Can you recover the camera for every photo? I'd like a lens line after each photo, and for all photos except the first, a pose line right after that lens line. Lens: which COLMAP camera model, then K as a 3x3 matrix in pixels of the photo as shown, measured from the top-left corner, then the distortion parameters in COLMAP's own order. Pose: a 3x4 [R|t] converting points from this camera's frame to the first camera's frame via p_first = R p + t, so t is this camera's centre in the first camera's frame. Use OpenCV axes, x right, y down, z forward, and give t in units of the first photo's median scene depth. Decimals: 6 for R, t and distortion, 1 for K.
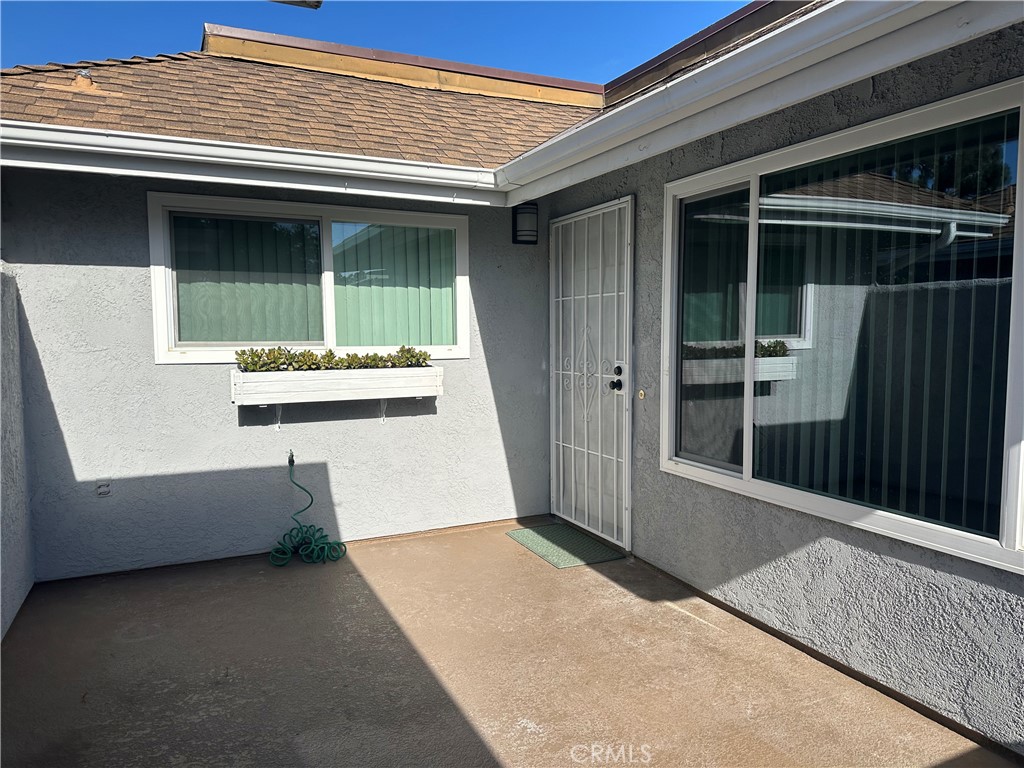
lens RADIAL K [[734.7, 0, 512.0], [0, 734.7, 384.0], [0, 0, 1]] dist [0.086732, -0.096214]
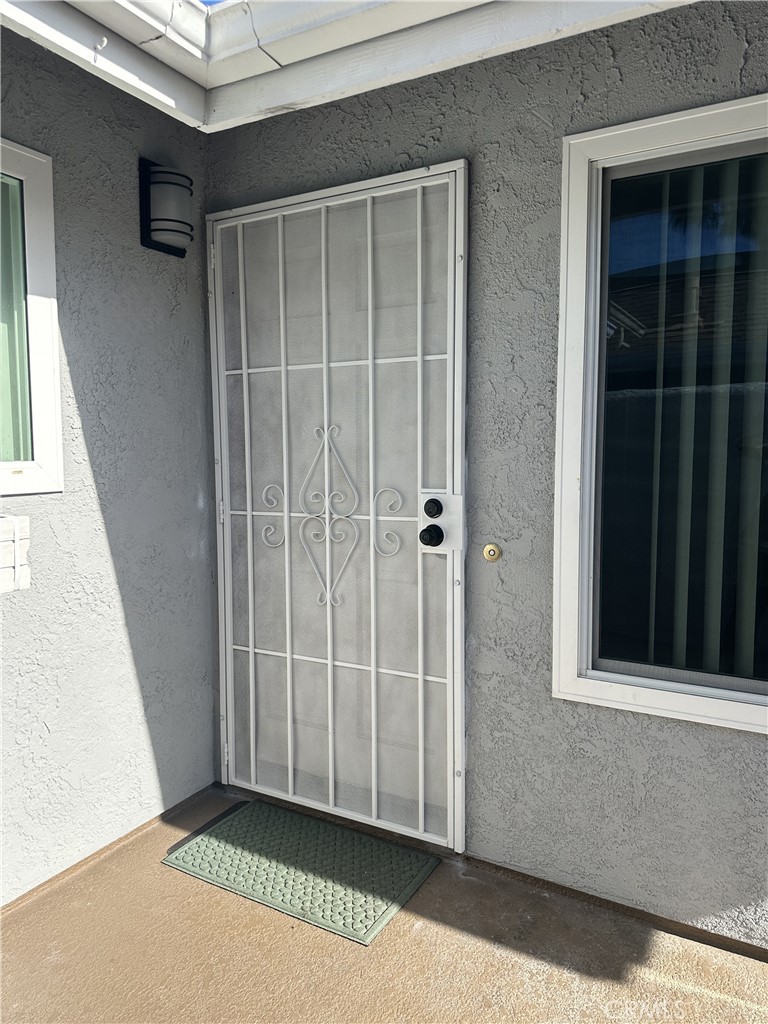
lens RADIAL K [[734.7, 0, 384.0], [0, 734.7, 512.0], [0, 0, 1]] dist [0.086732, -0.096214]
pose [[0.809450, -0.044999, 0.585462, -0.185170], [0.040467, 0.998964, 0.020832, -0.027728], [-0.585793, 0.006829, 0.810432, 0.604802]]
